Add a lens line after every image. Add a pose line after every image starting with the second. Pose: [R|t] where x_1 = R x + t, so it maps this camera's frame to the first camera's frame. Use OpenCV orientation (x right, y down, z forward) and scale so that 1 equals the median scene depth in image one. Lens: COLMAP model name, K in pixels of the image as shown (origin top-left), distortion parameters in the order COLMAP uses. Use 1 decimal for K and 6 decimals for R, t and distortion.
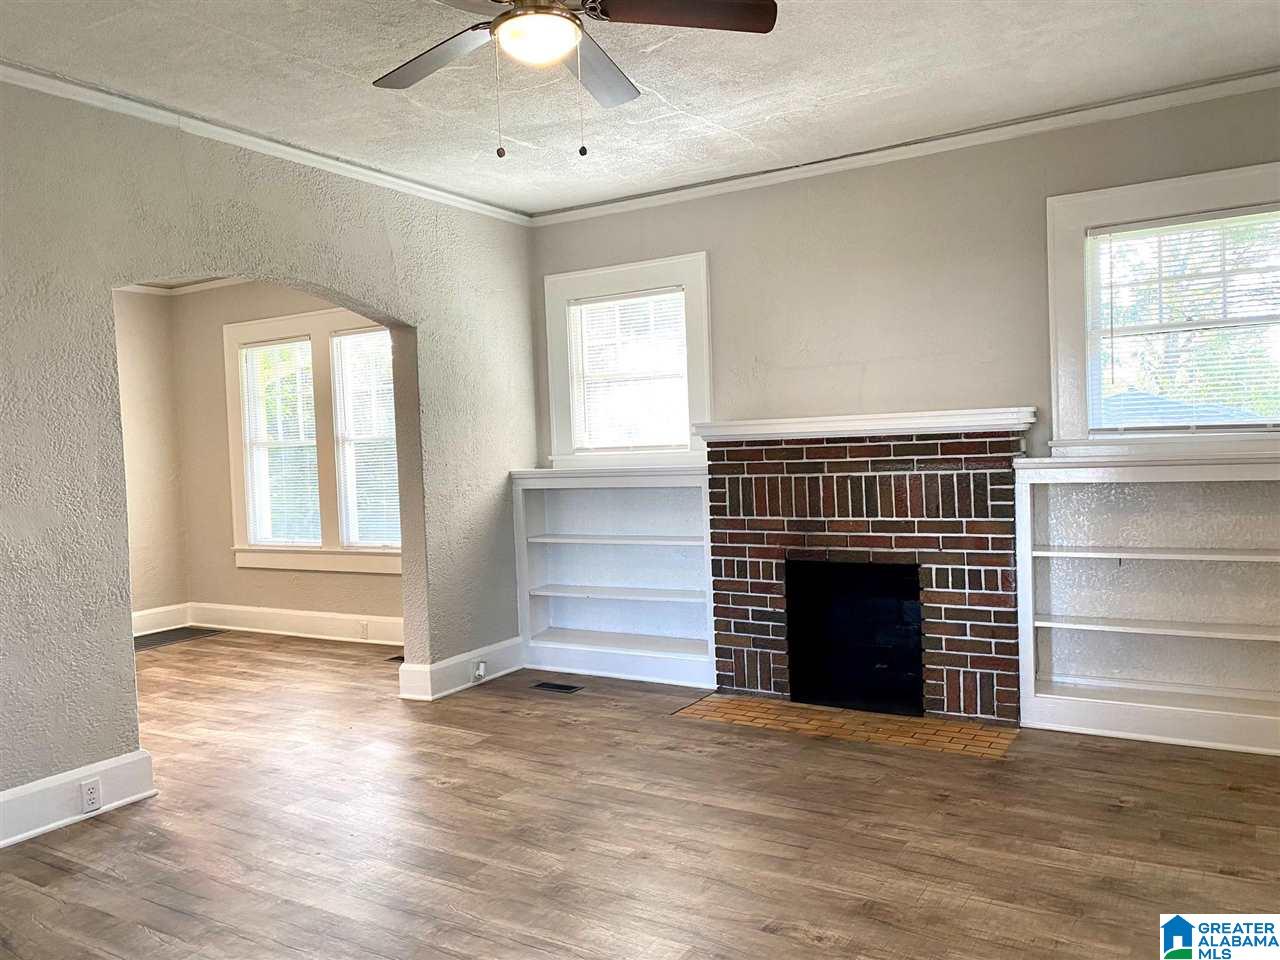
lens RADIAL K [[975.6, 0, 641.3], [0, 975.6, 473.6], [0, 0, 1]] dist [0.056659, -0.042194]
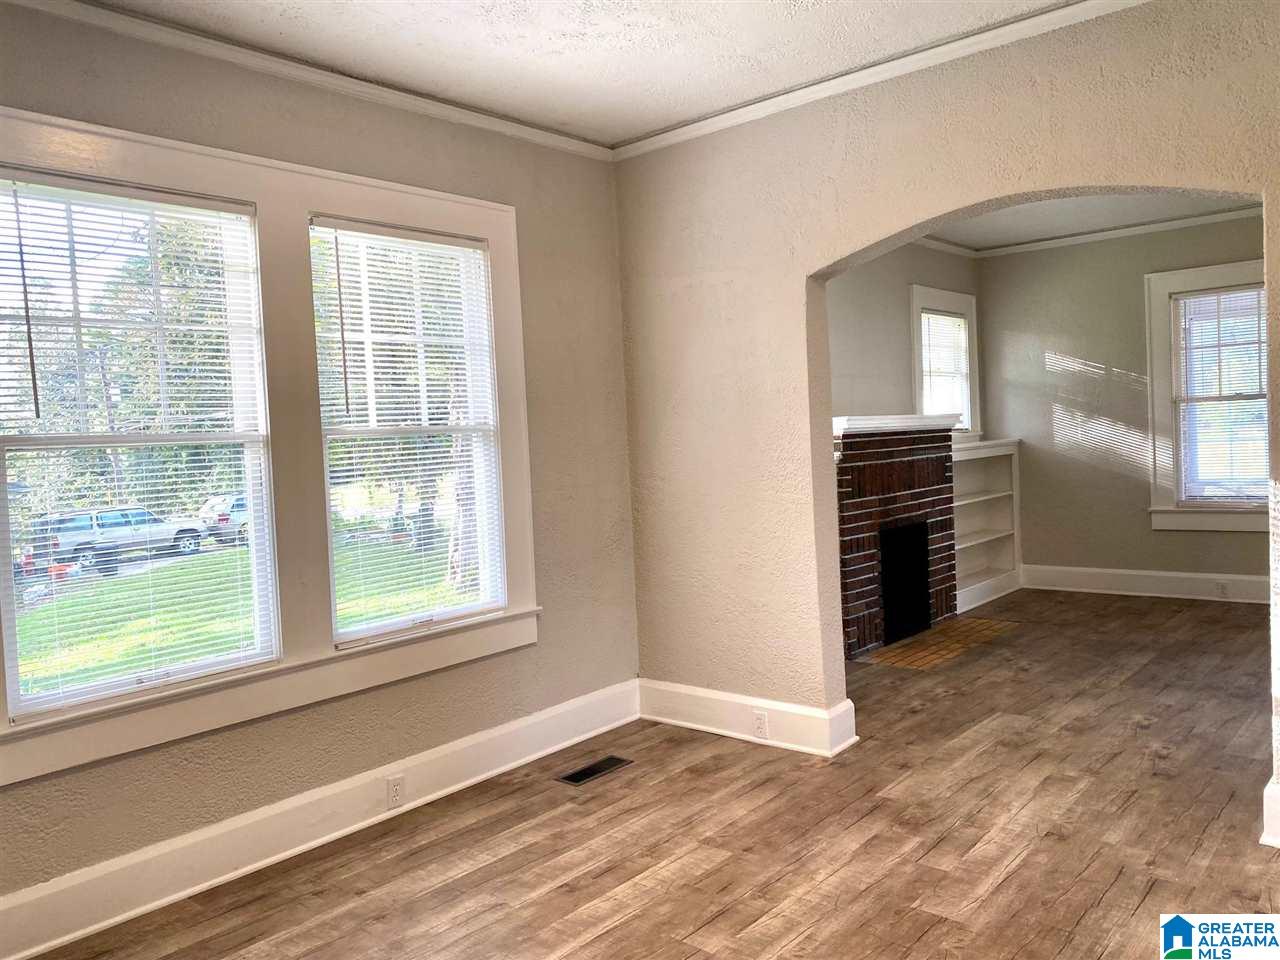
lens RADIAL K [[975.6, 0, 647.4], [0, 975.6, 470.5], [0, 0, 1]] dist [0.056659, -0.042194]
pose [[0.159193, -0.001029, 0.987247, -1.128367], [0.076348, 0.997018, -0.011272, 0.004755], [-0.984291, 0.077169, 0.158796, 1.106748]]
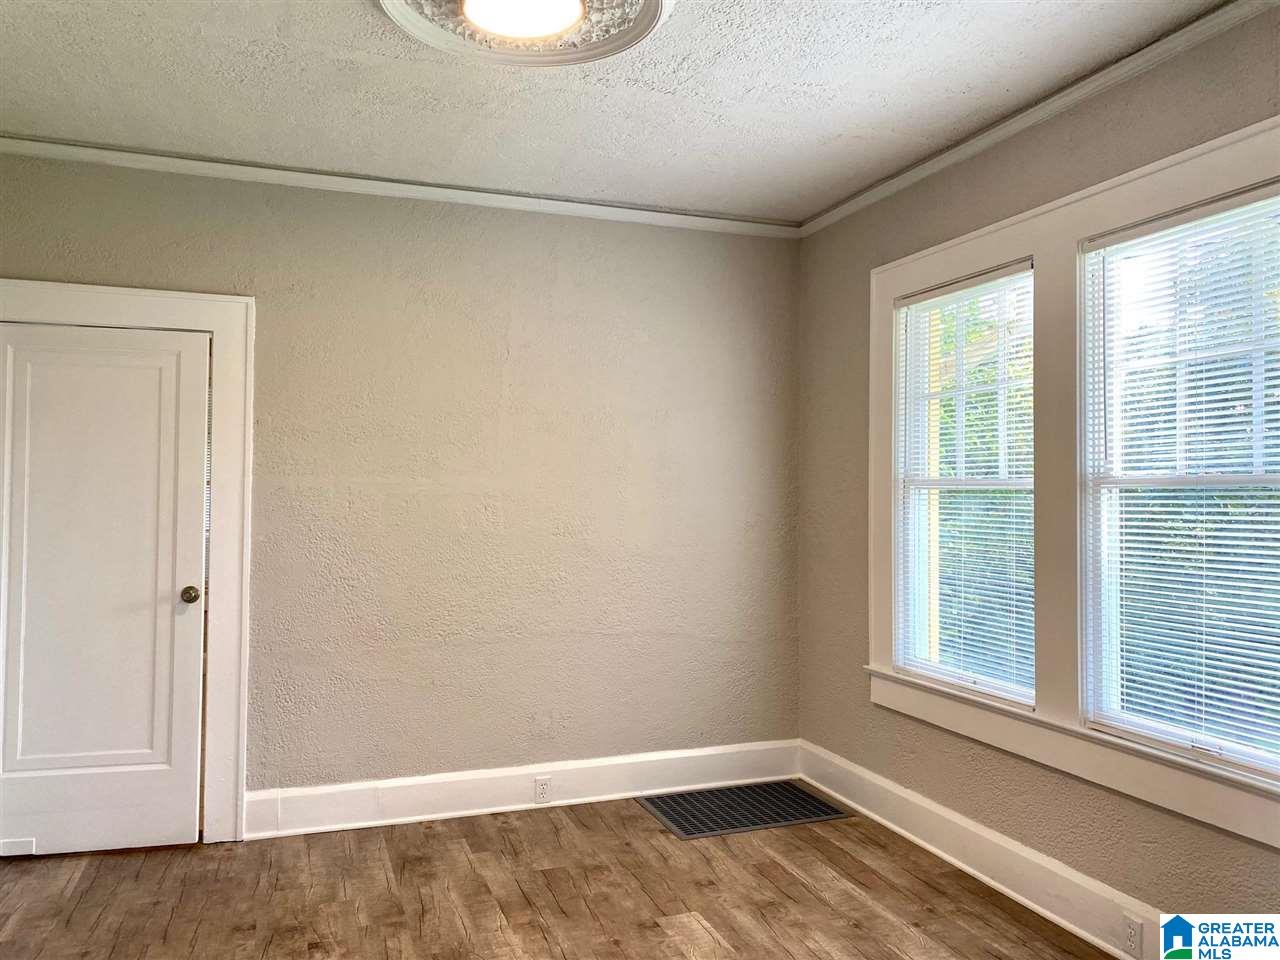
lens RADIAL K [[975.6, 0, 635.2], [0, 975.6, 471.0], [0, 0, 1]] dist [0.056659, -0.042194]
pose [[0.782852, 0.031896, -0.621390, -0.278038], [-0.055558, 0.998279, -0.018753, -0.027828], [0.619723, 0.049204, 0.783277, 0.757030]]
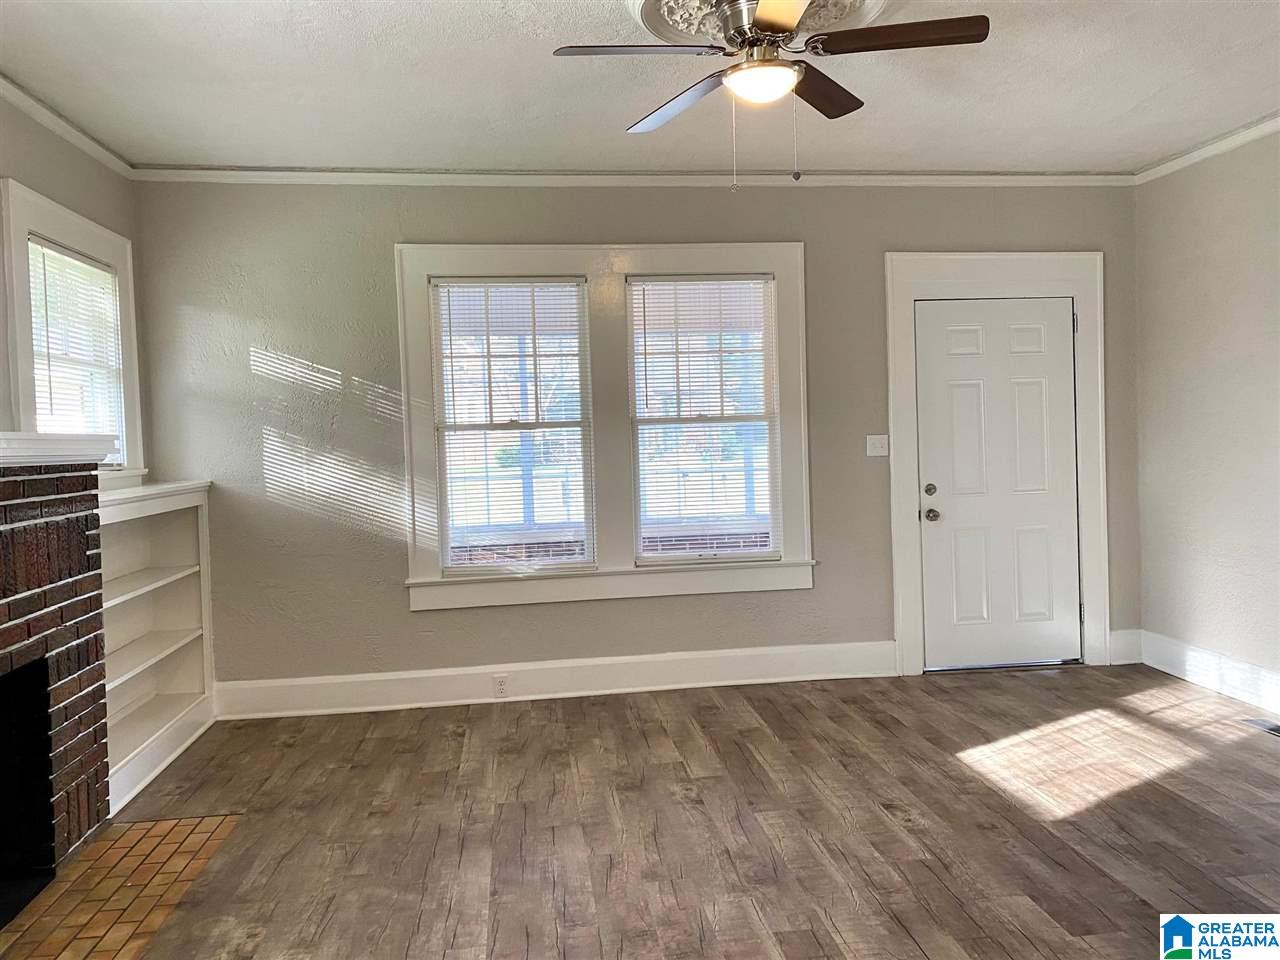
lens RADIAL K [[975.6, 0, 636.7], [0, 975.6, 471.6], [0, 0, 1]] dist [0.056659, -0.042194]
pose [[-0.614016, 0.033097, 0.788600, -0.495569], [0.085279, 0.996053, 0.024596, -0.015823], [-0.784673, 0.082353, -0.614415, 1.033687]]
